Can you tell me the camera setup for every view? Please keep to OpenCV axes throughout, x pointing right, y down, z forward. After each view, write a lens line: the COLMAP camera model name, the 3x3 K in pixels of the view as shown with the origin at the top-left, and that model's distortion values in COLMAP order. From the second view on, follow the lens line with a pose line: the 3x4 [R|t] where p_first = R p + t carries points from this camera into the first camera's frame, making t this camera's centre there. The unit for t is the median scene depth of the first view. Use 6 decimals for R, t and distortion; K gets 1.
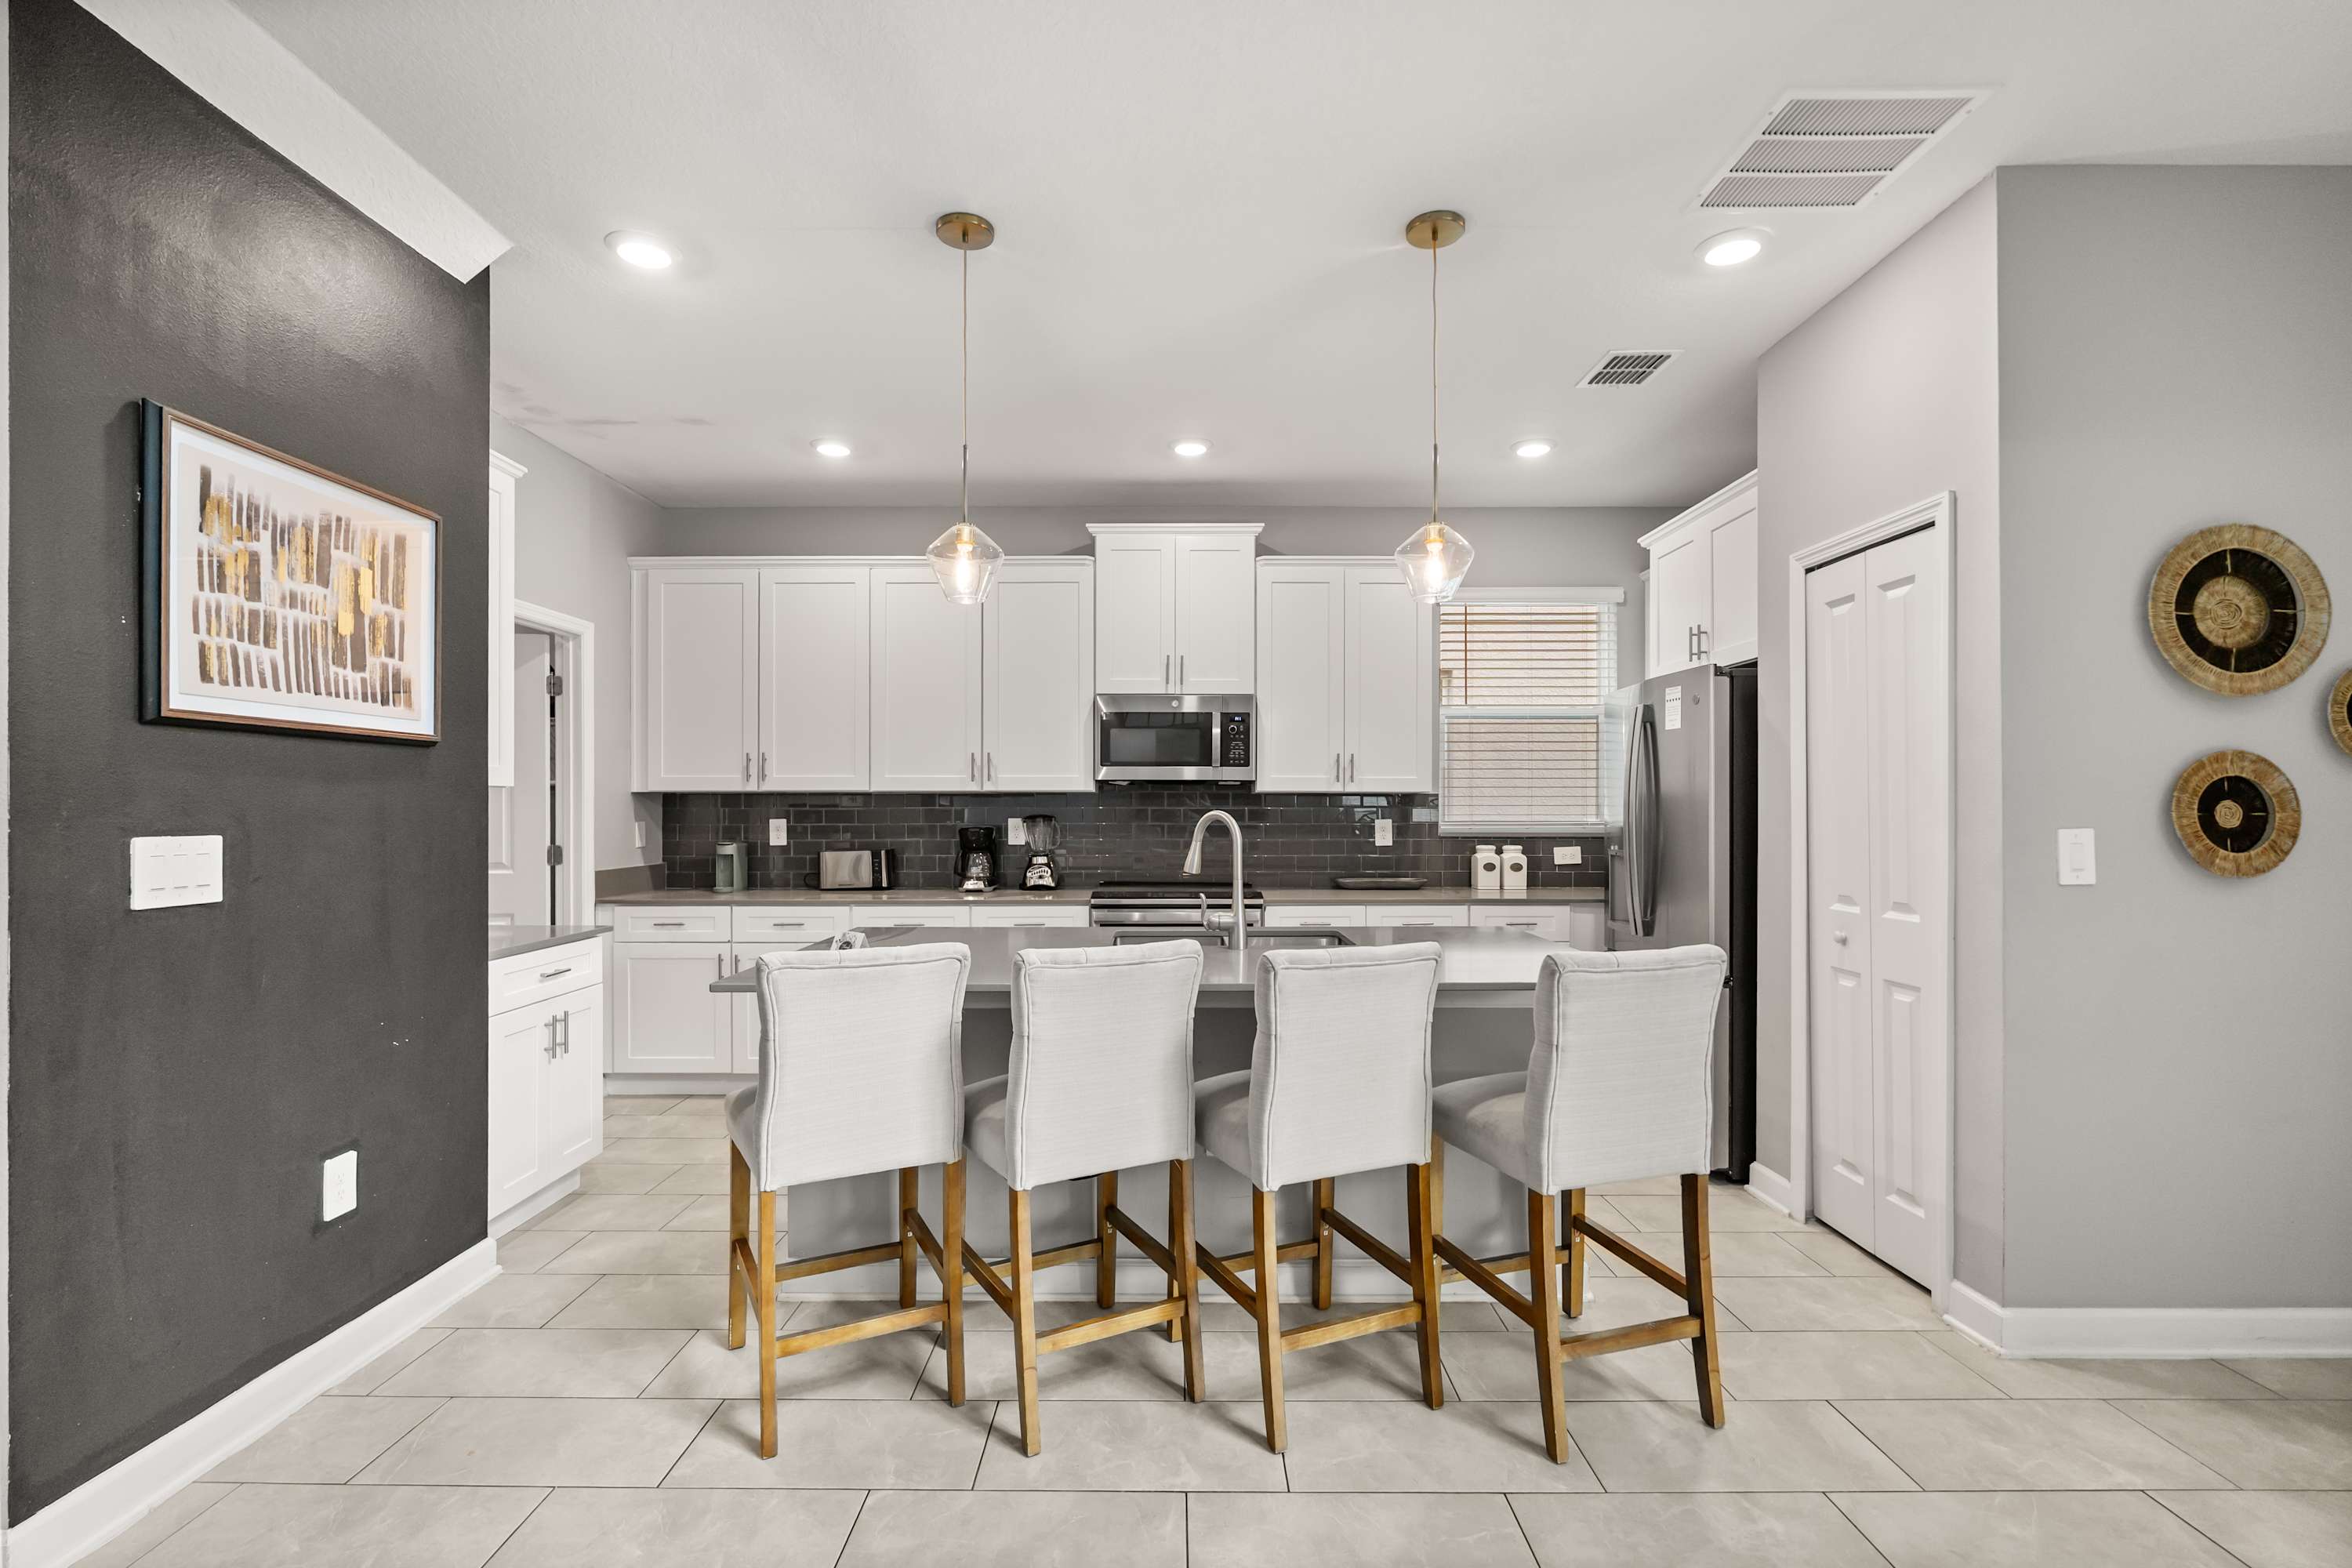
lens RADIAL K [[1050.9, 0, 1170.7], [0, 1050.9, 790.8], [0, 0, 1]] dist [0.000435, -0.000145]
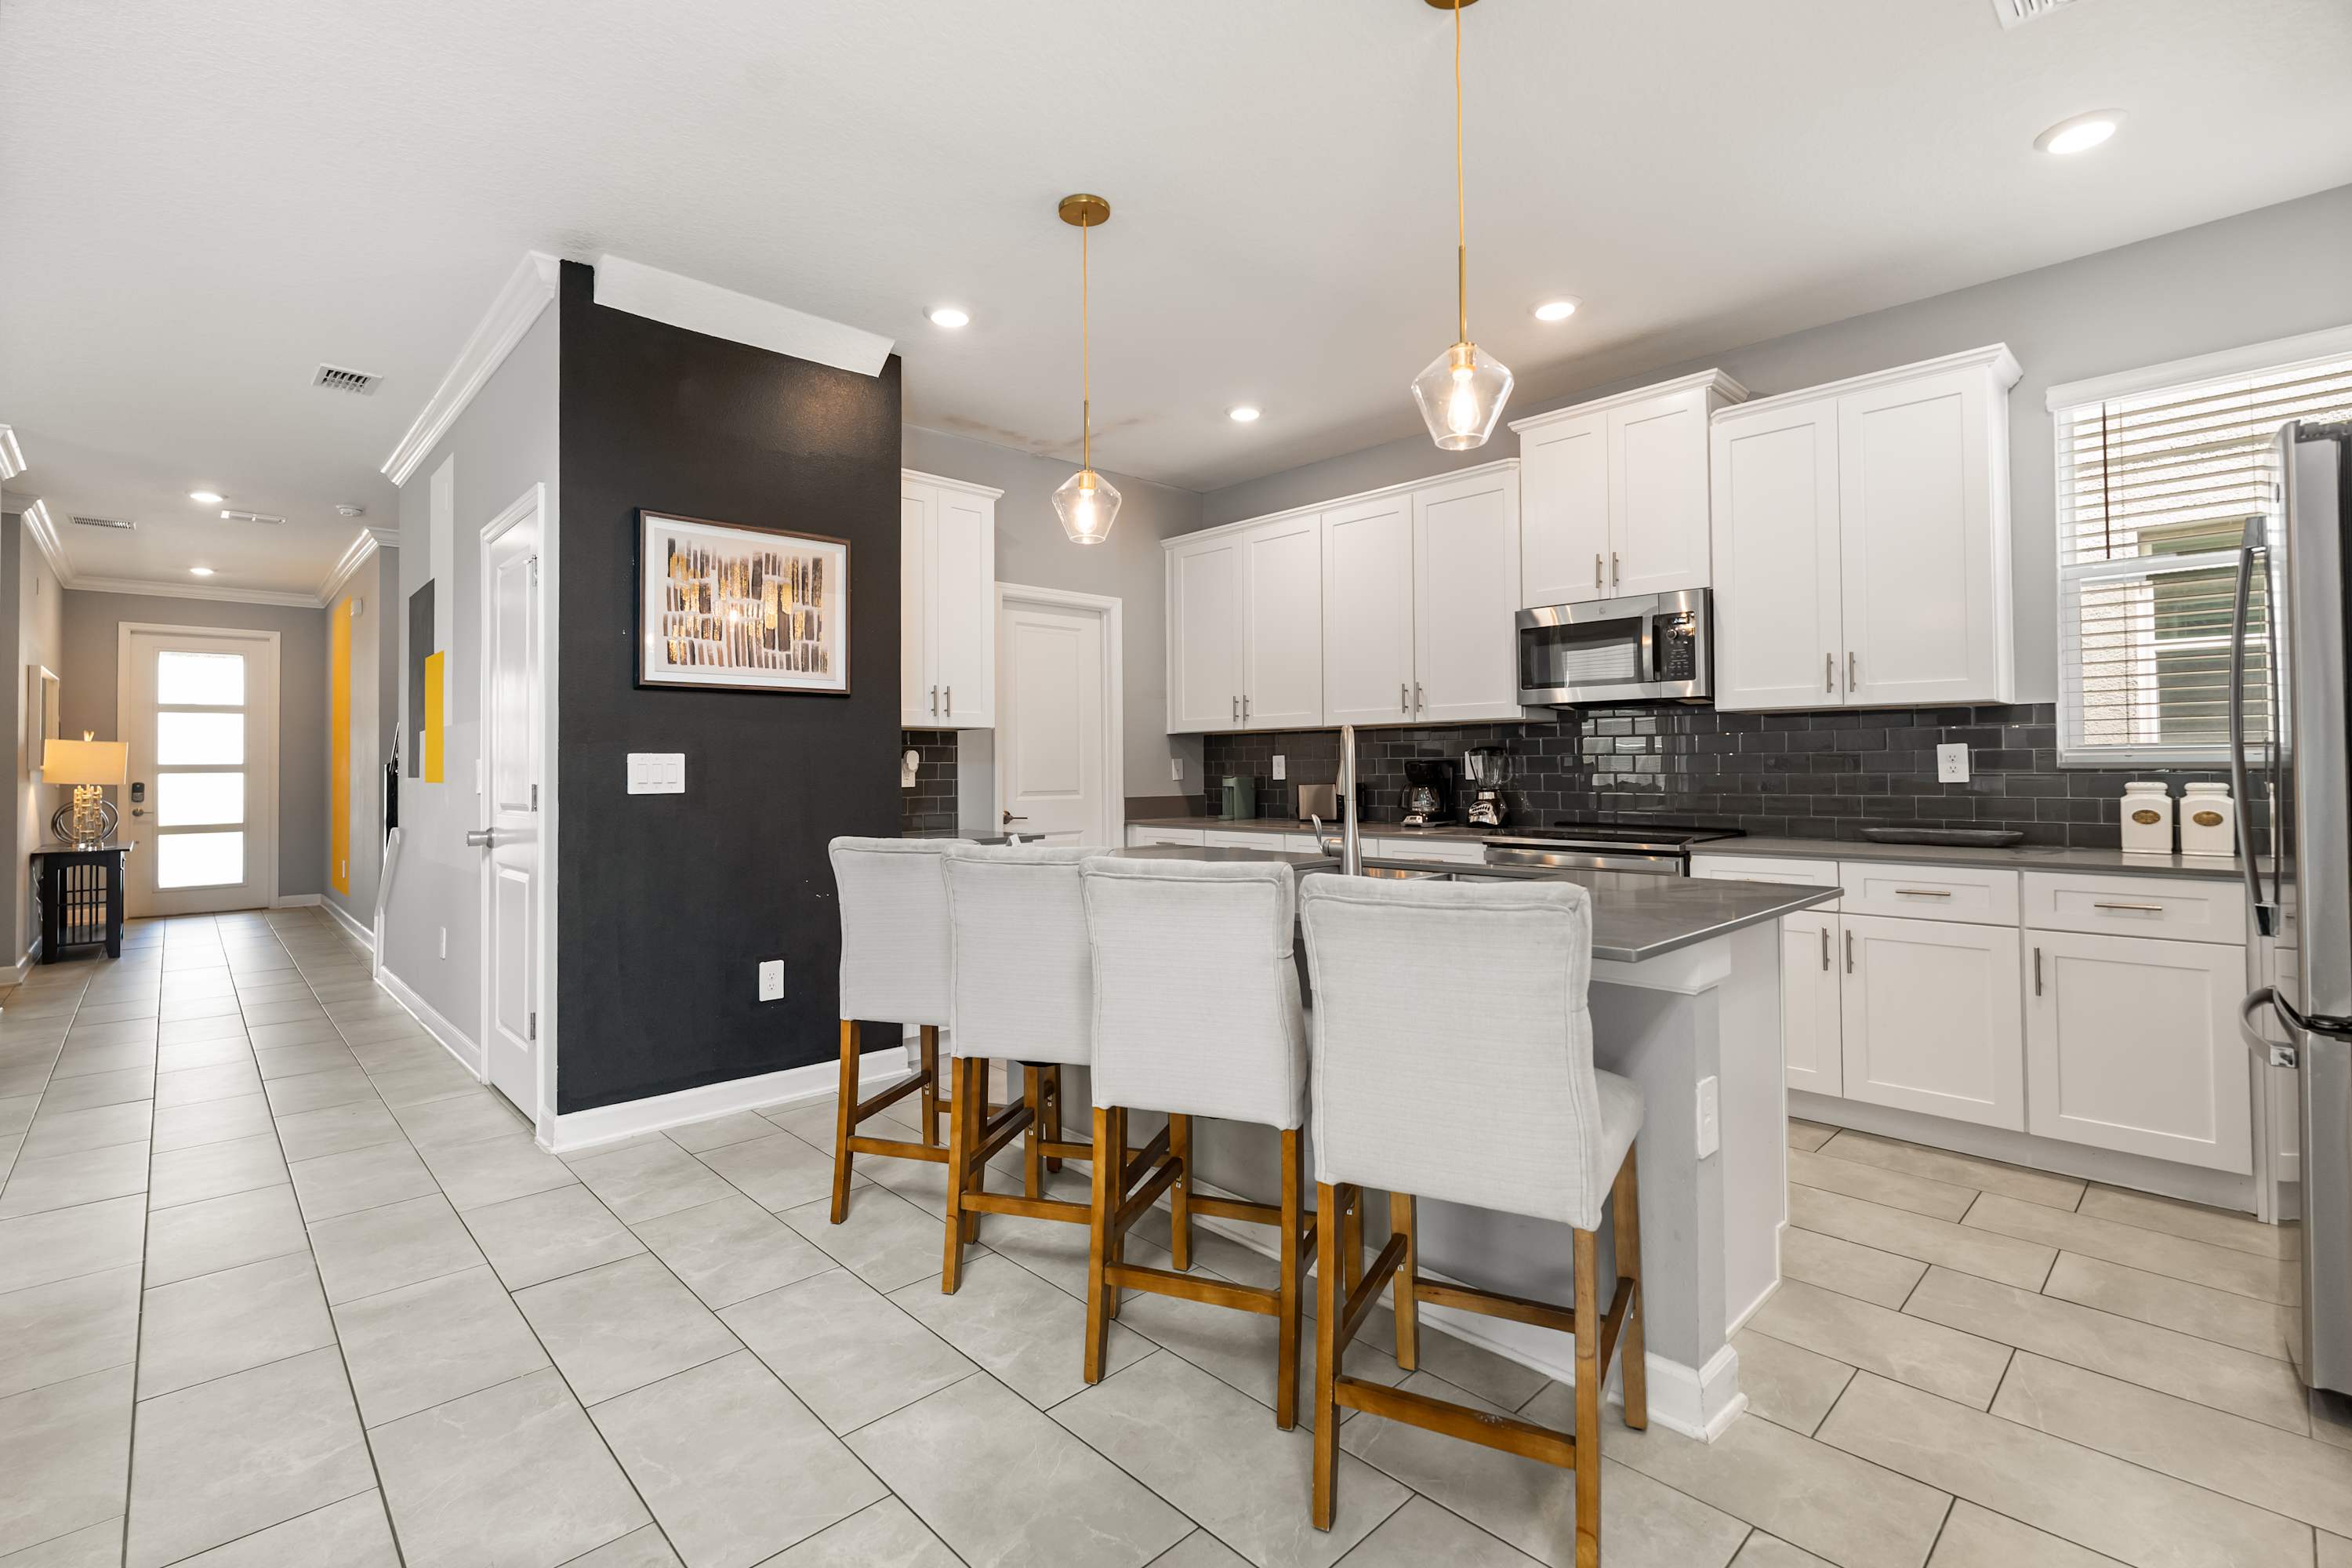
lens RADIAL K [[1054.9, 0, 1176.2], [0, 1054.9, 731.7], [0, 0, 1]] dist [-0.002503, -0.000403]
pose [[0.693860, -0.029791, -0.719493, 0.696772], [0.020109, 0.999556, -0.021994, 0.048447], [0.719829, 0.000792, 0.694151, 0.315764]]
